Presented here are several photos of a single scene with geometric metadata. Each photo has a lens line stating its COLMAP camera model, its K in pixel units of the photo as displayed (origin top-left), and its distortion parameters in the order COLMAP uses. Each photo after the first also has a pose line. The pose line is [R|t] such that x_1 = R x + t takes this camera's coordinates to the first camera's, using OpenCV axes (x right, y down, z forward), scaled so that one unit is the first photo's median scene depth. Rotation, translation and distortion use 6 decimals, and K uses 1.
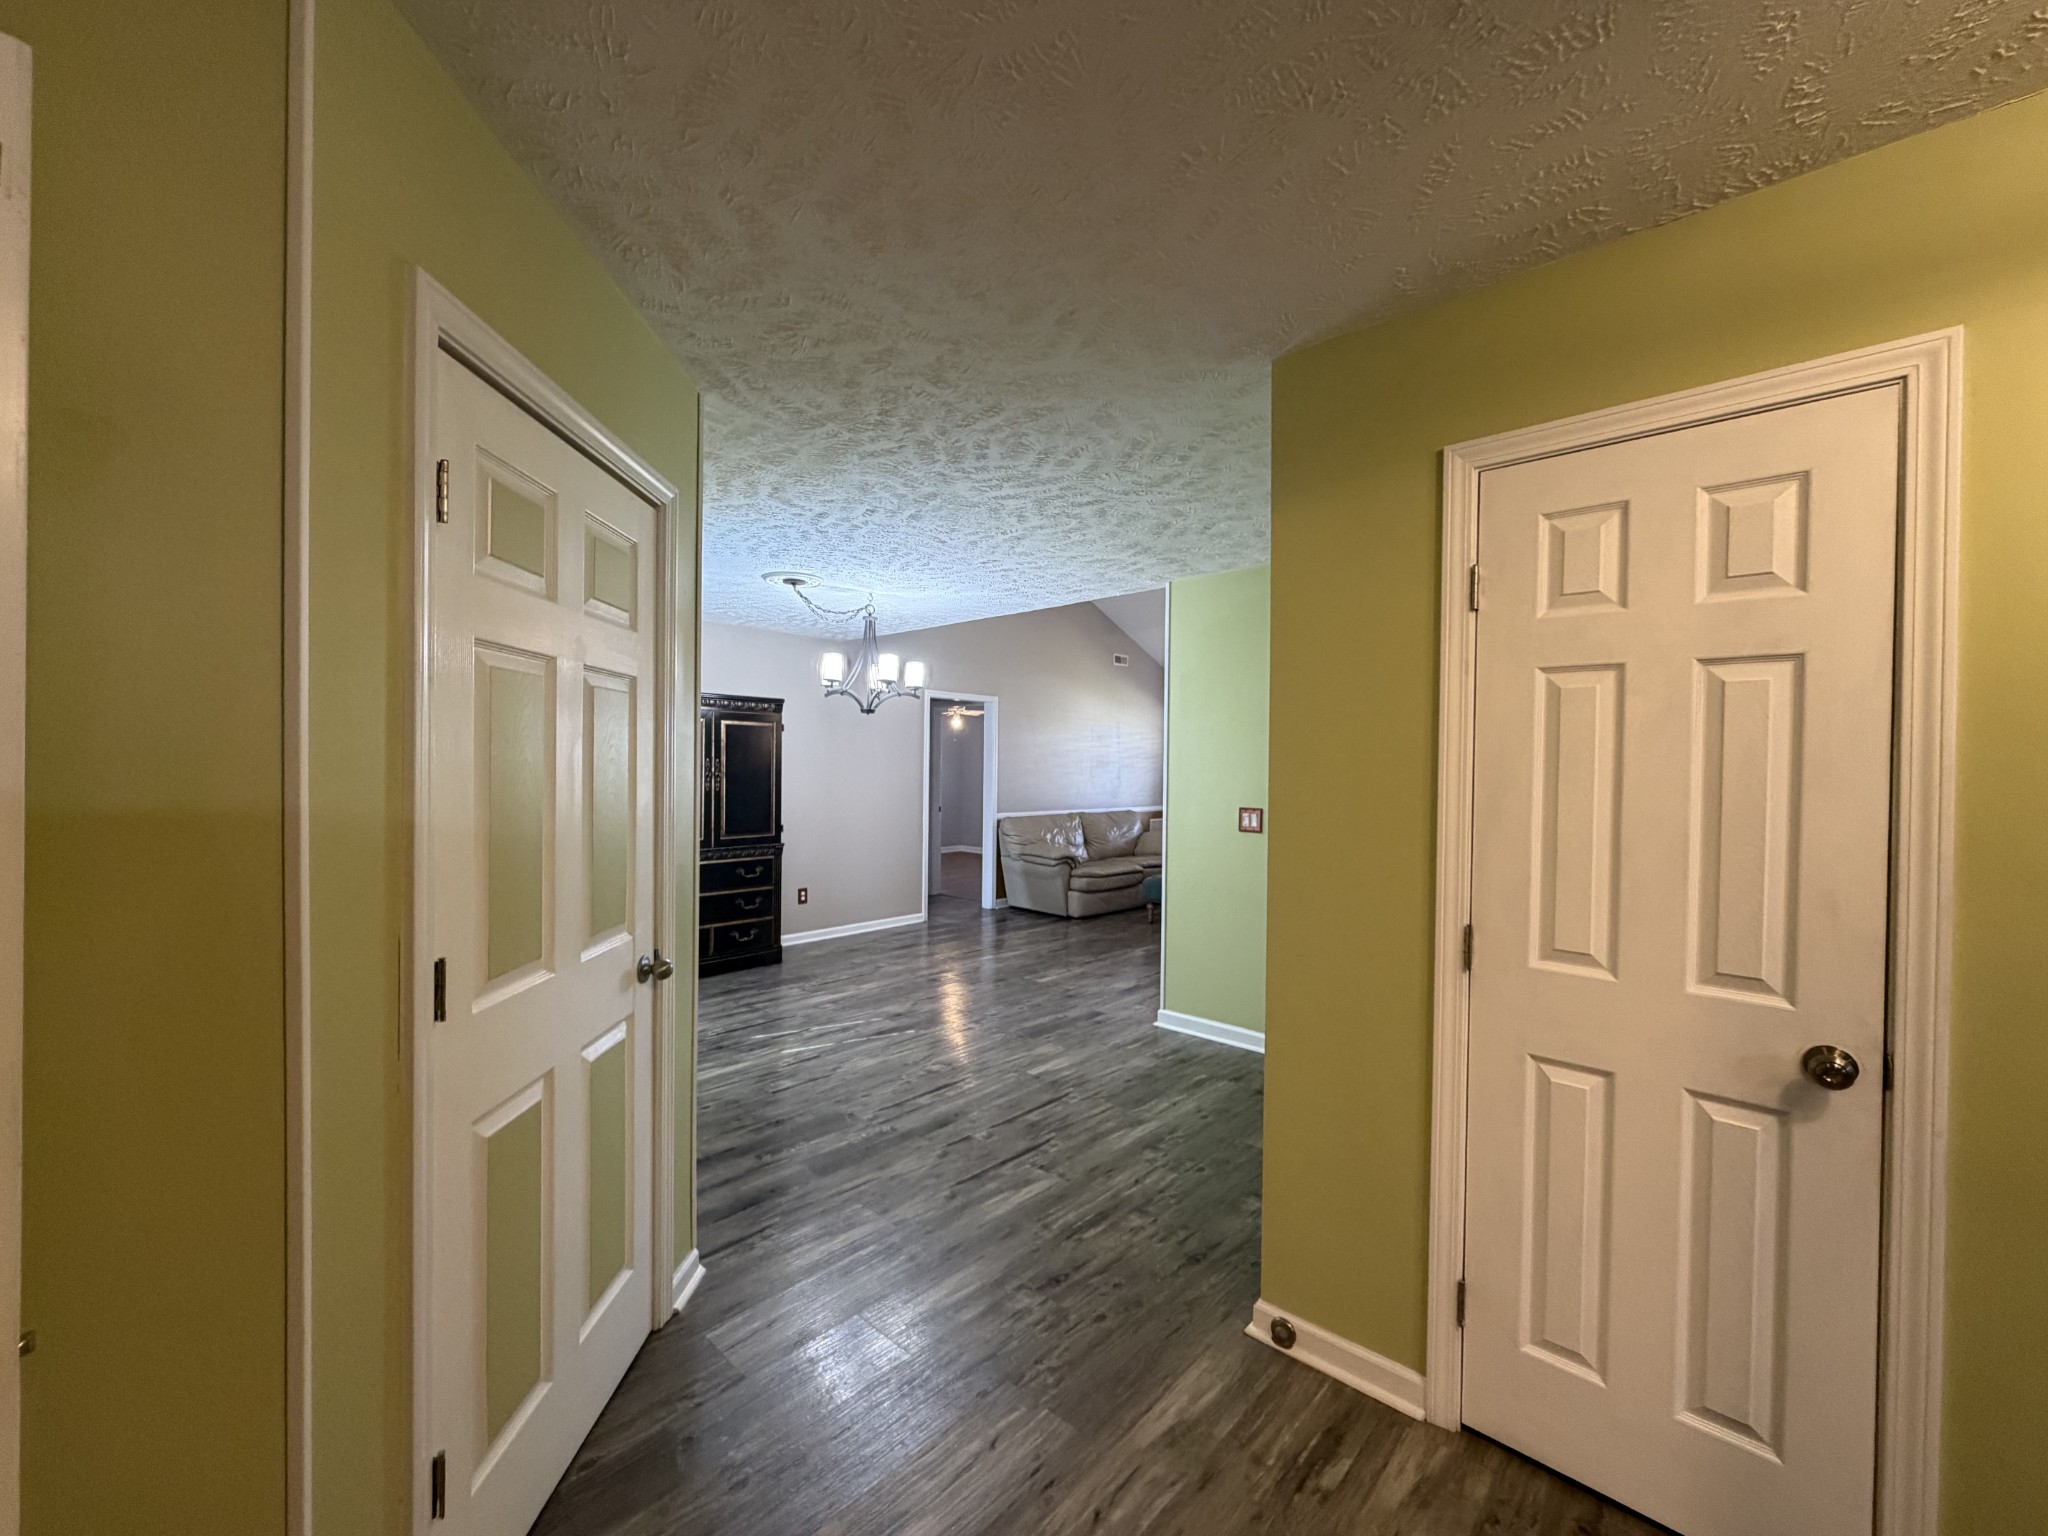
lens RADIAL K [[815.0, 0, 1016.0], [0, 815.0, 767.9], [0, 0, 1]] dist [-0.000644, -0.000182]
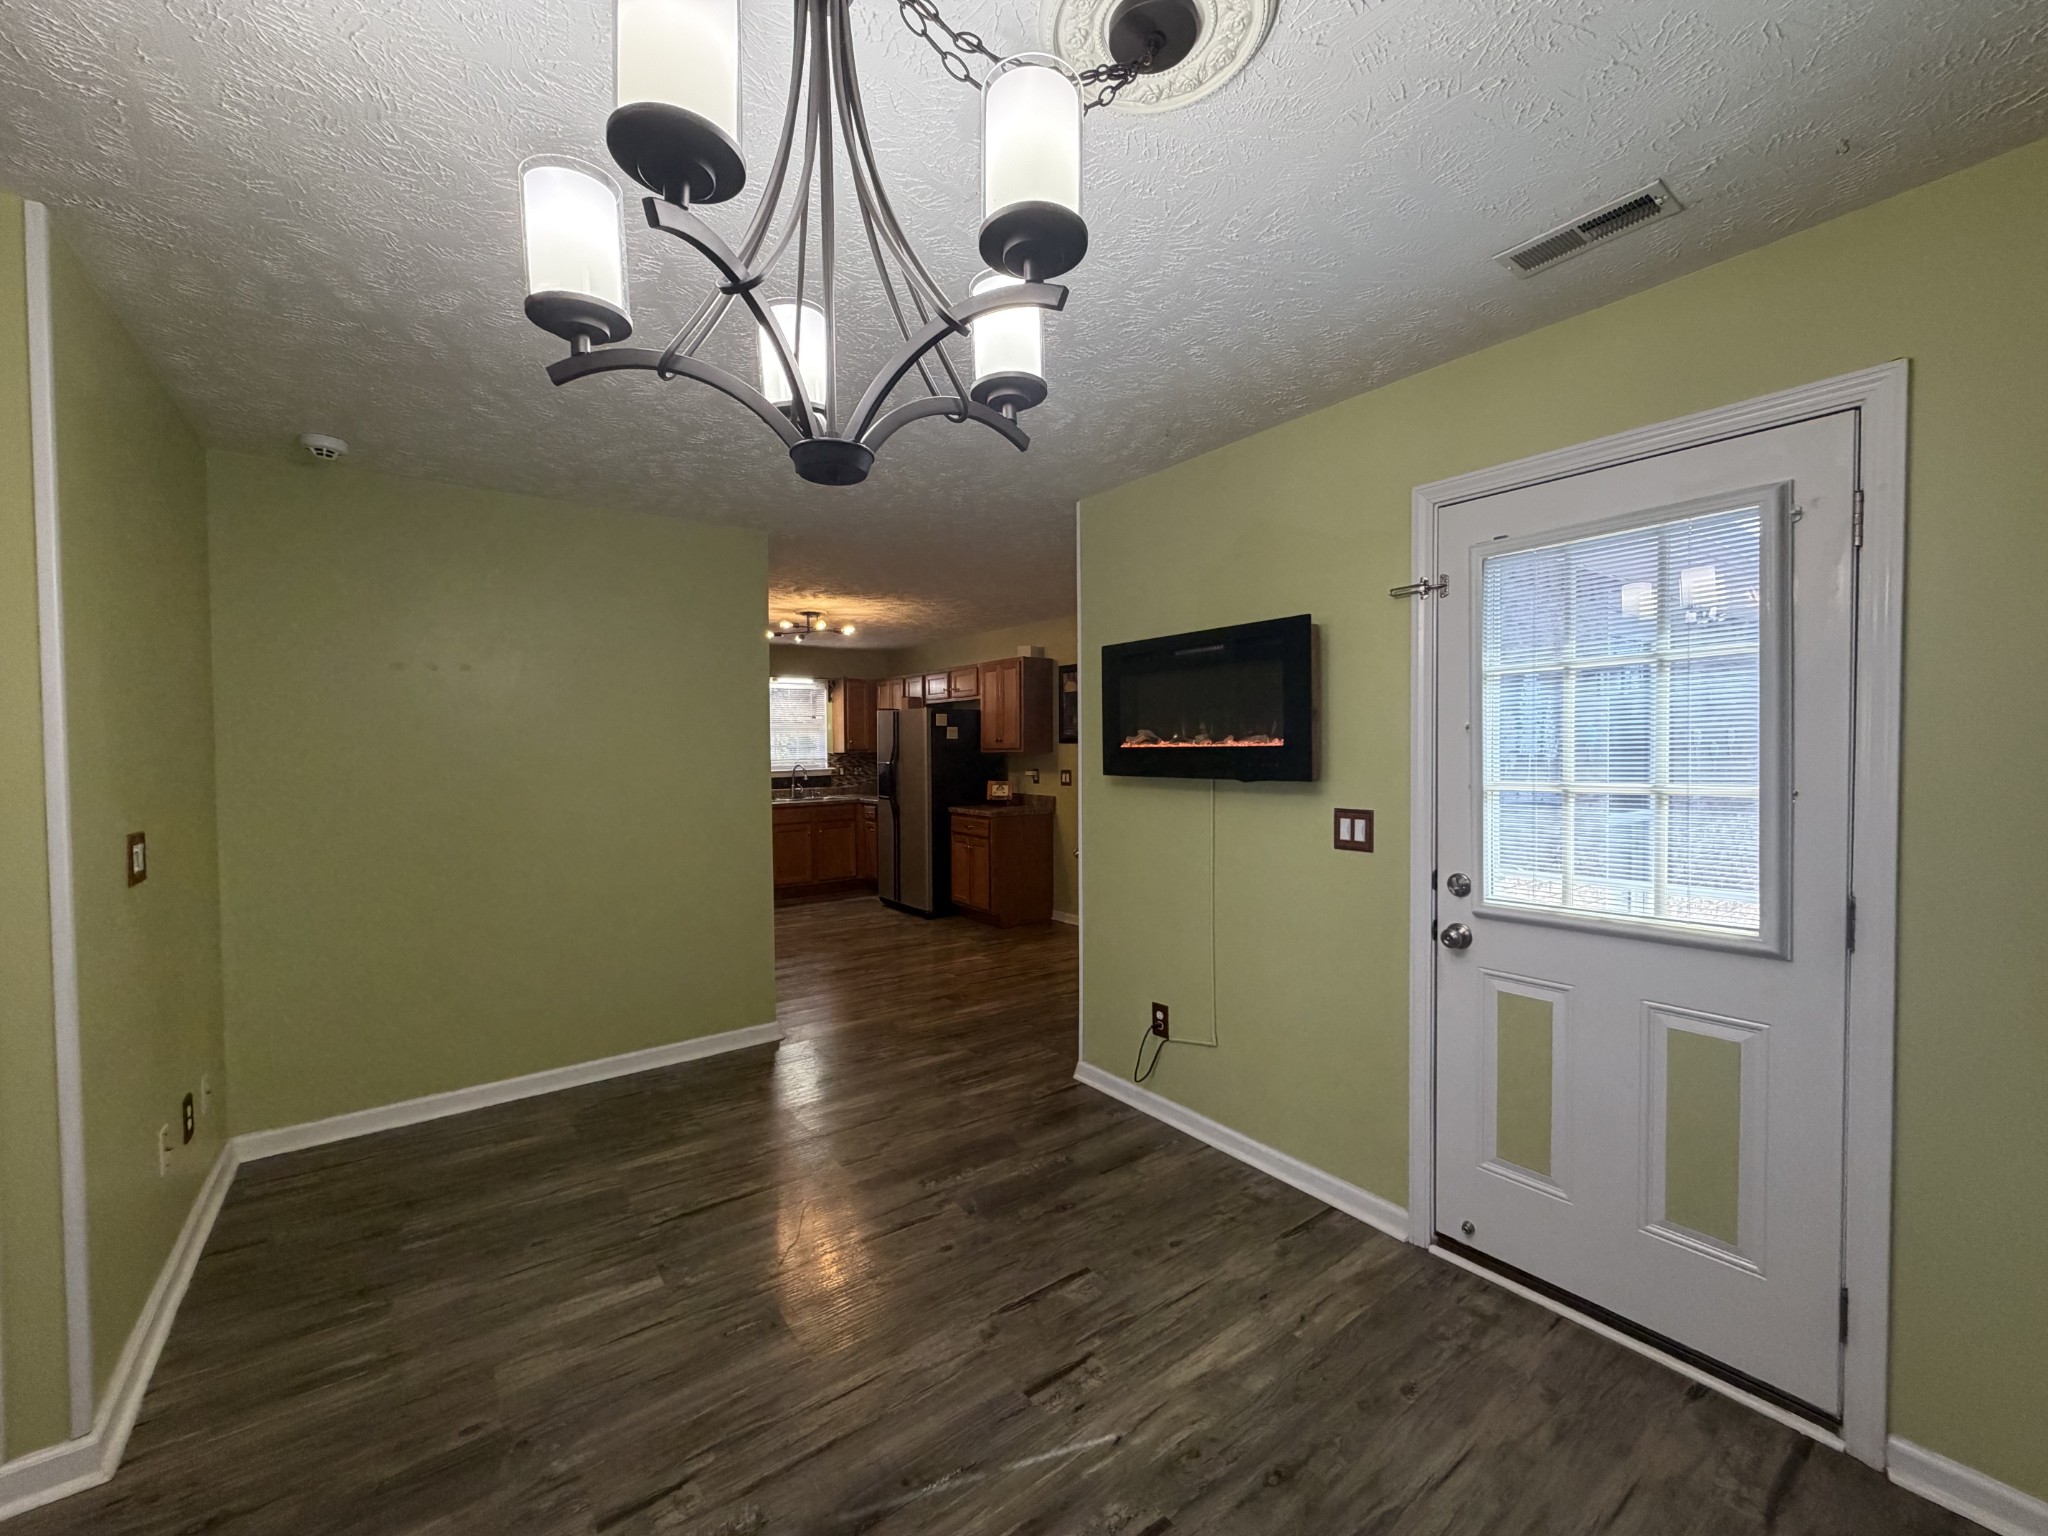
lens RADIAL K [[815.0, 0, 1016.0], [0, 815.0, 767.9], [0, 0, 1]] dist [-0.000644, -0.000182]
pose [[-0.982866, -0.009095, 0.184097, -0.257185], [-0.003495, 0.999522, 0.030720, -0.004444], [-0.184288, 0.029551, -0.982428, 1.169716]]
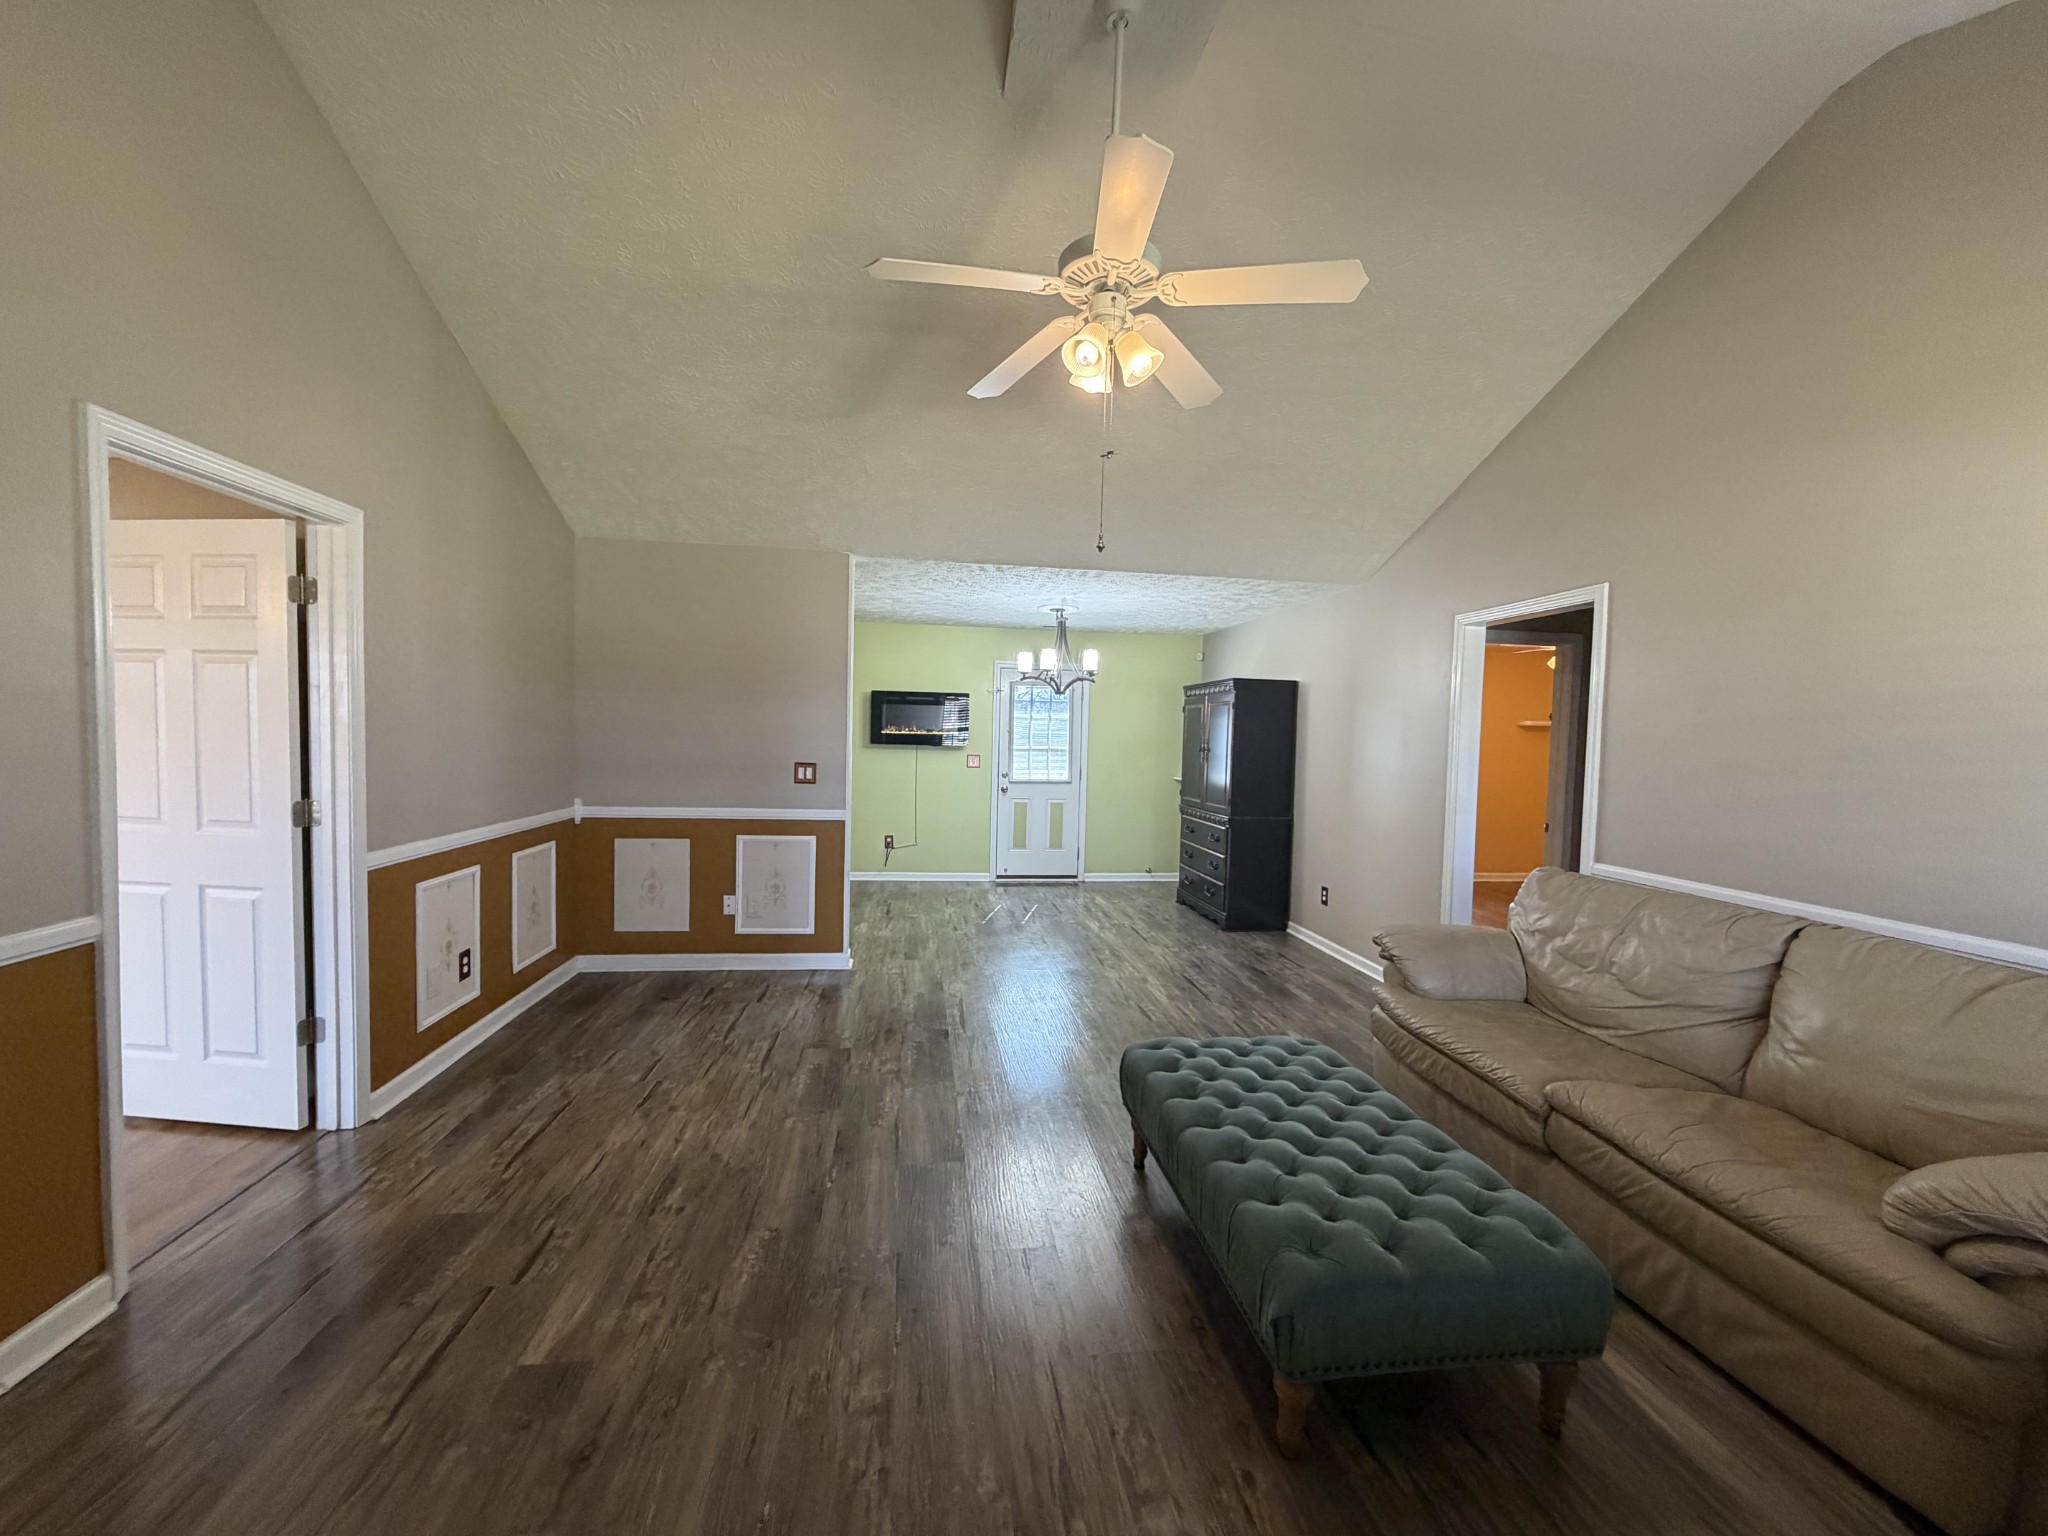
lens RADIAL K [[815.0, 0, 1016.0], [0, 815.0, 767.9], [0, 0, 1]] dist [-0.000644, -0.000182]
pose [[-0.637575, 0.005780, -0.770366, 0.821738], [-0.031875, 0.998918, 0.033875, 0.003952], [0.769728, 0.046153, -0.636701, 1.731088]]
